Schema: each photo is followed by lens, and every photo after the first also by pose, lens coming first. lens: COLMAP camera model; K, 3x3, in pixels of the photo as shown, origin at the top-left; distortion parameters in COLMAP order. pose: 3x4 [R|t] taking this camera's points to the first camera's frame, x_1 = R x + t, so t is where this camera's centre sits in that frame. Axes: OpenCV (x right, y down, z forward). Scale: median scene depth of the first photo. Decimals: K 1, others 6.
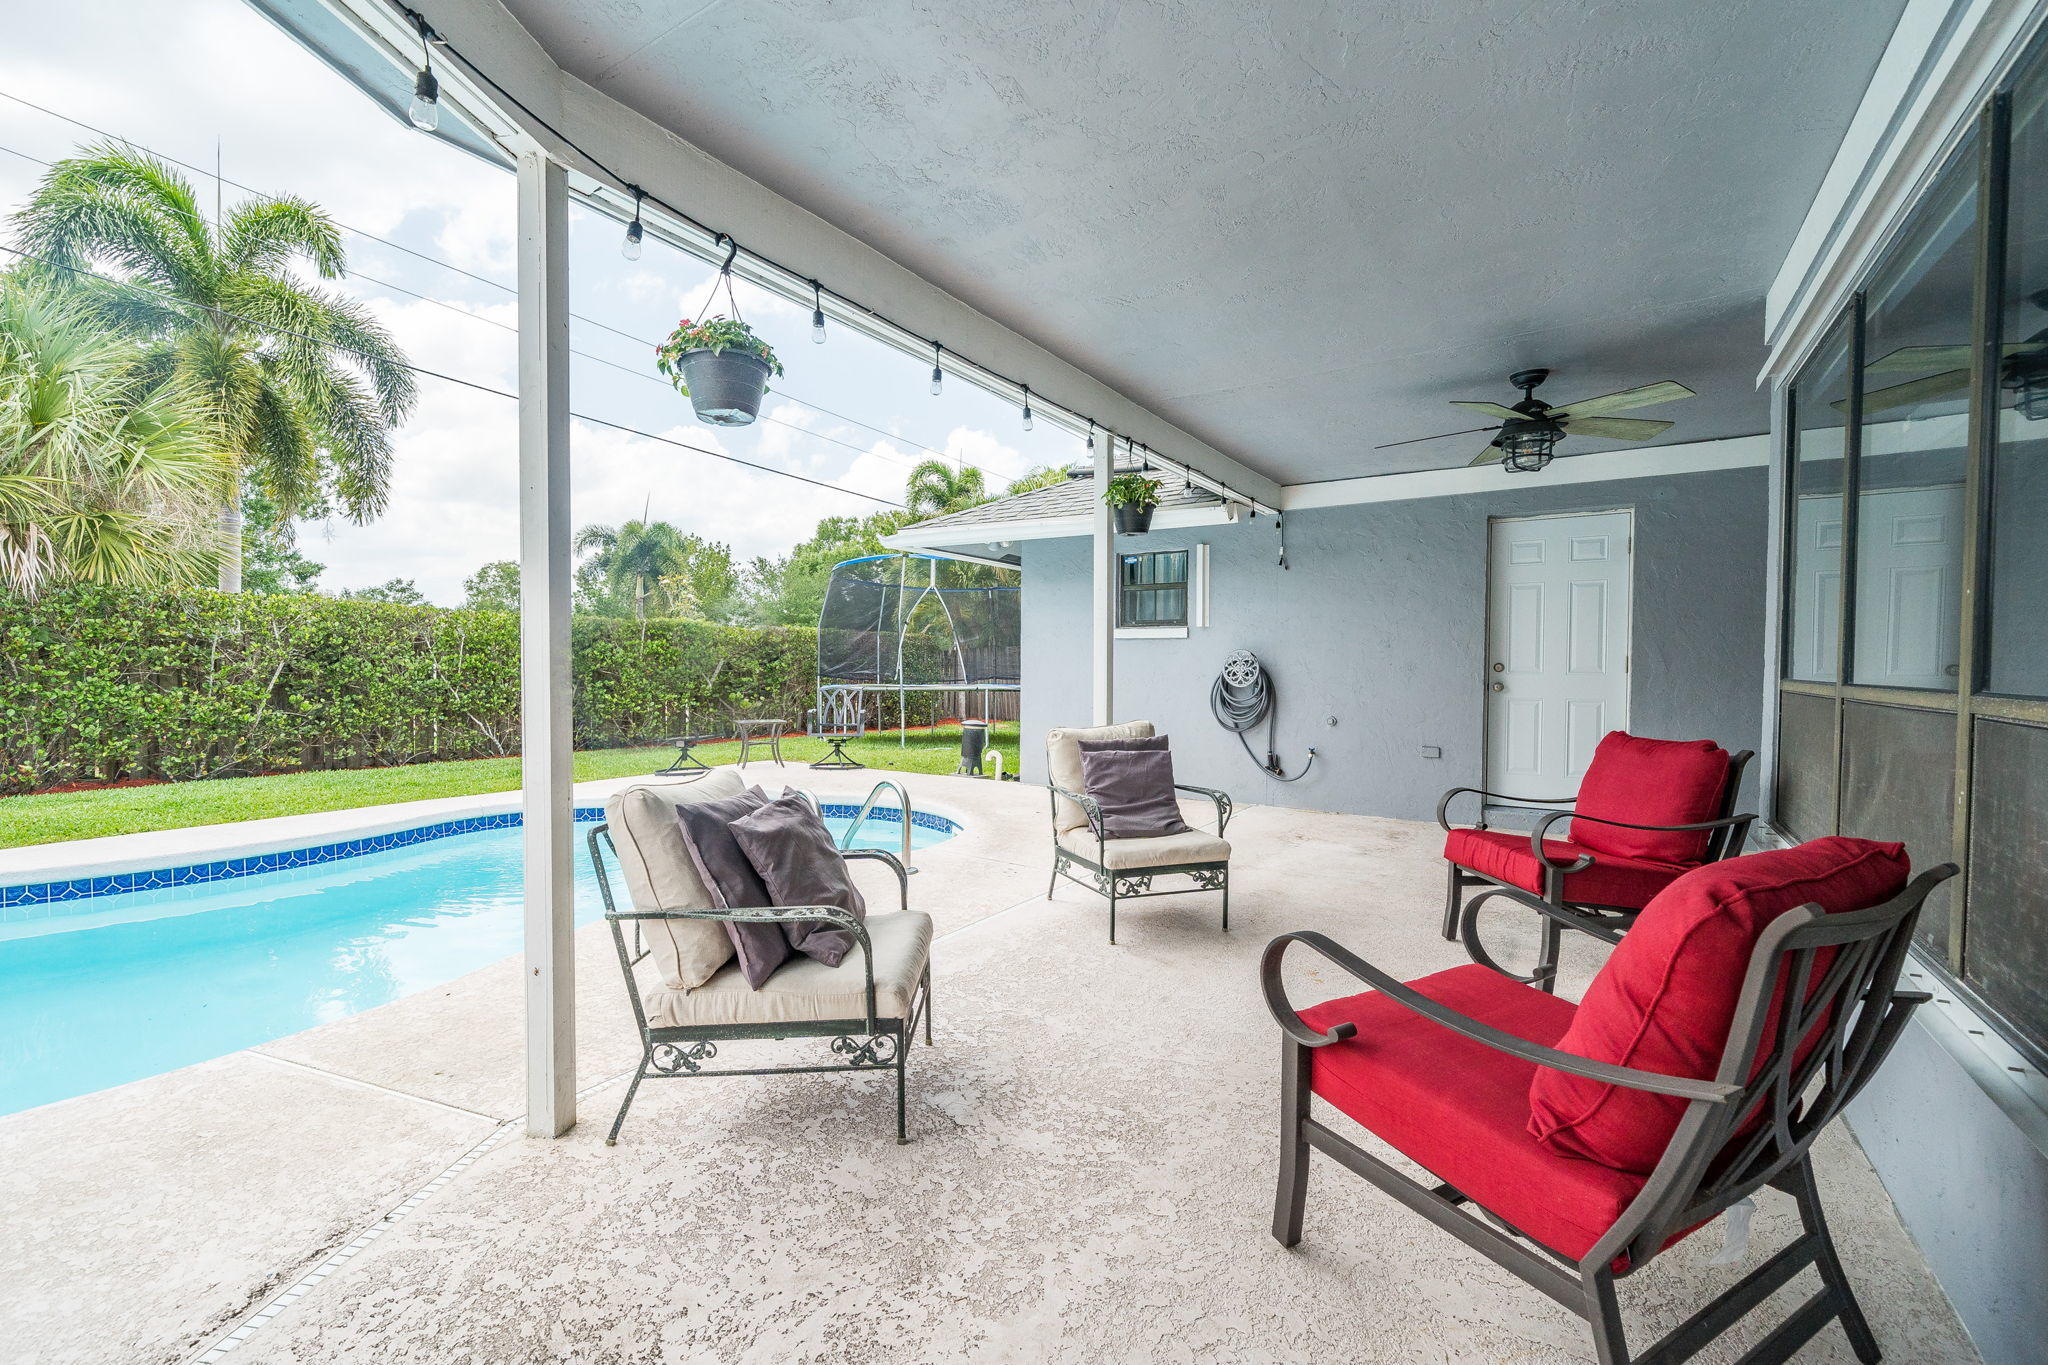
lens RADIAL K [[868.4, 0, 992.3], [0, 868.4, 686.3], [0, 0, 1]] dist [-0.007801, 0.001063]
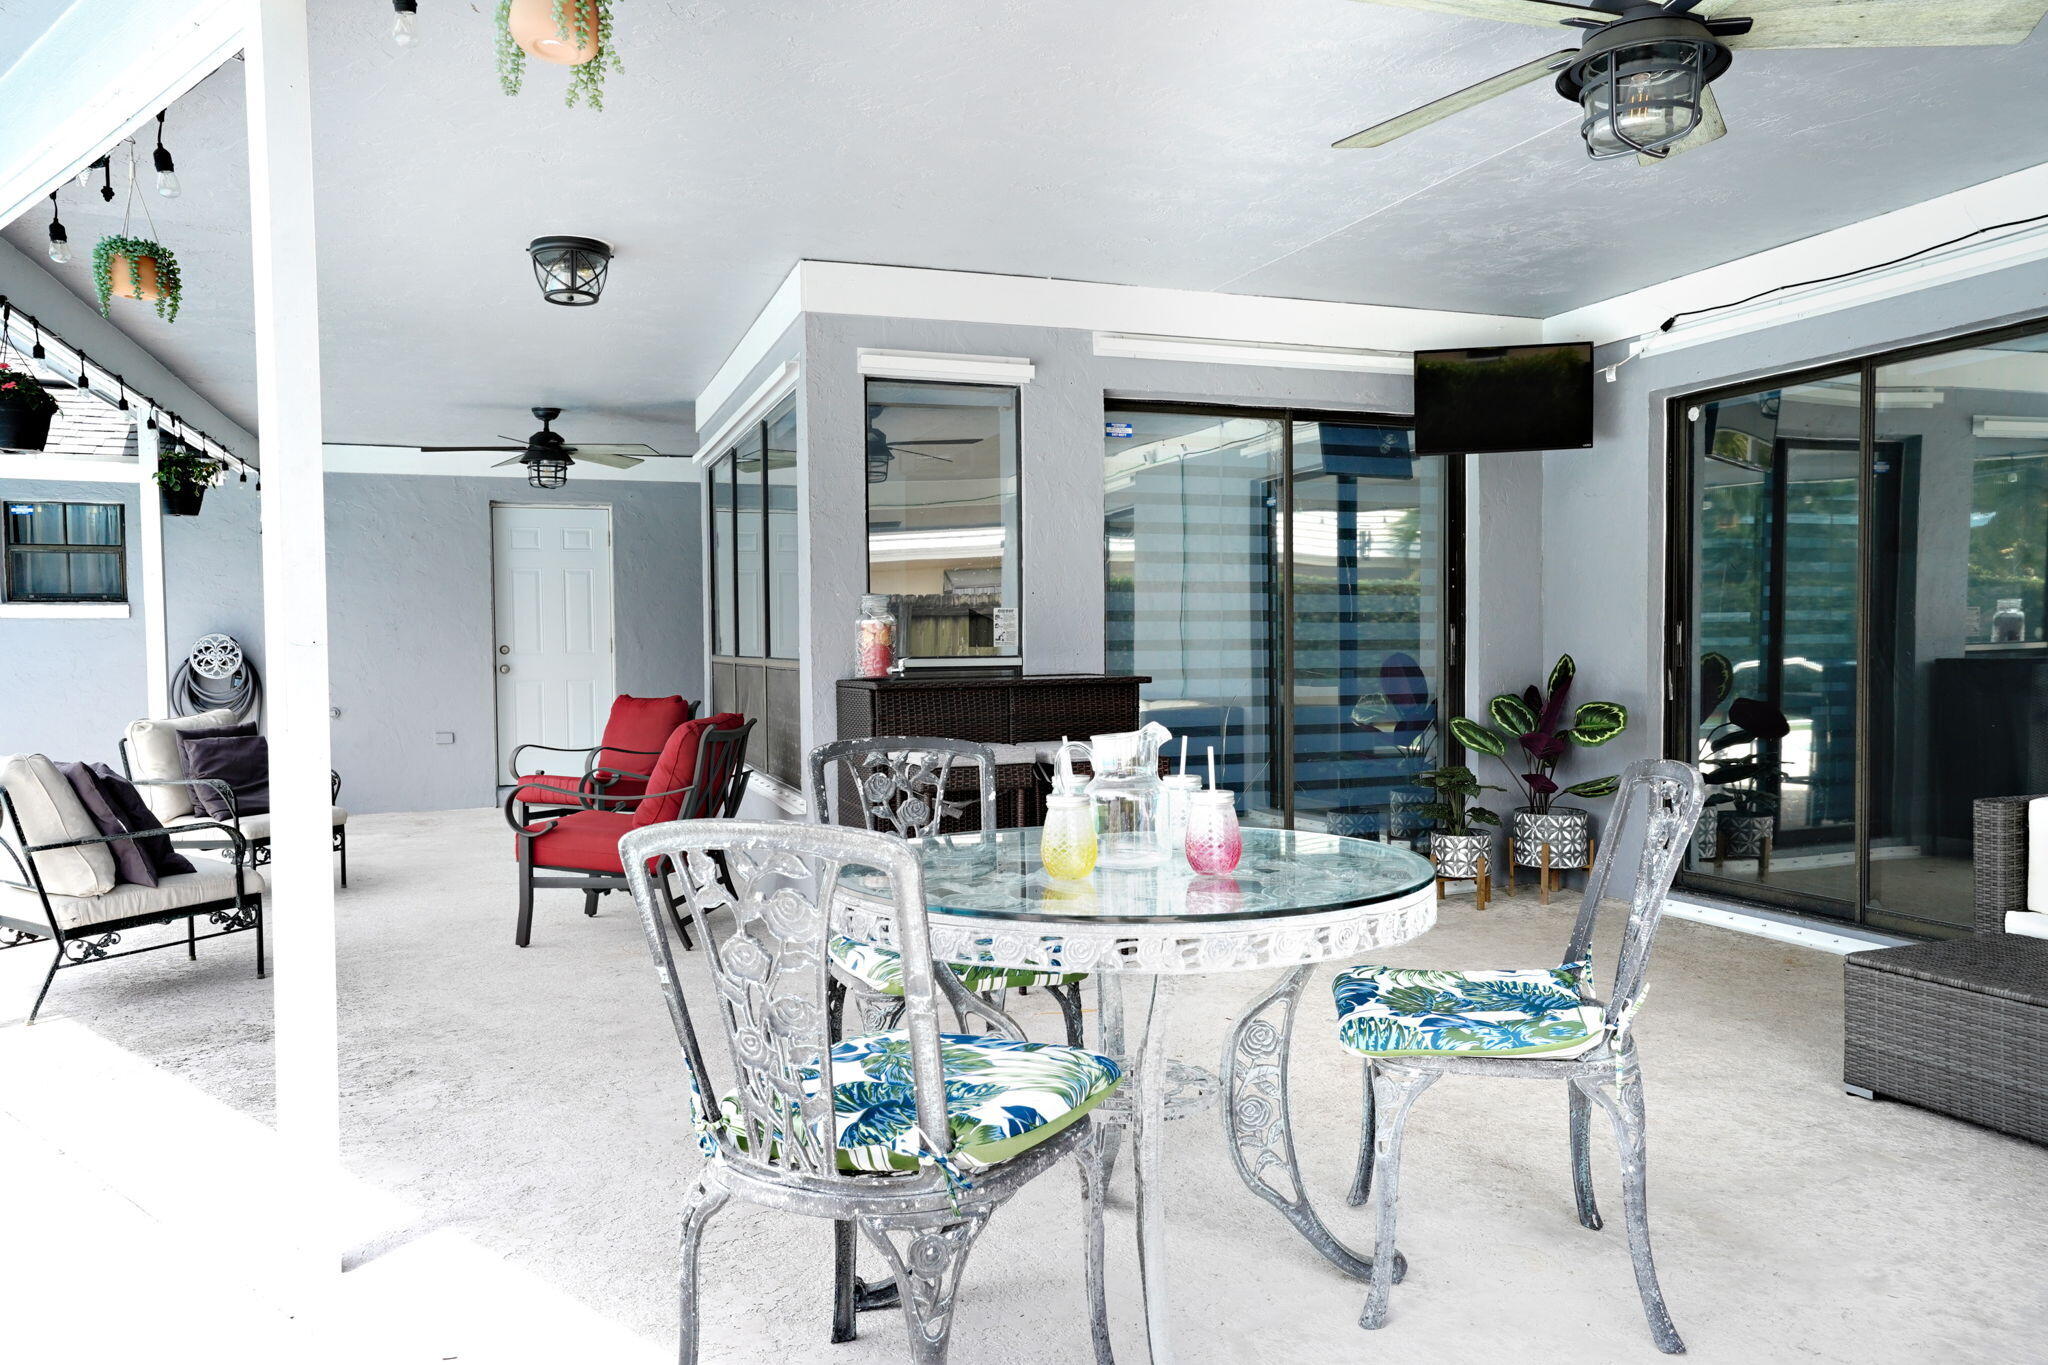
lens RADIAL K [[1454.6, 0, 1033.2], [0, 1454.6, 685.0], [0, 0, 1]] dist [0.033514, 0.009596]
pose [[0.586657, -0.035906, 0.809039, -0.916258], [0.034265, 0.999223, 0.019501, 0.015084], [-0.809110, 0.016282, 0.587431, -1.058214]]
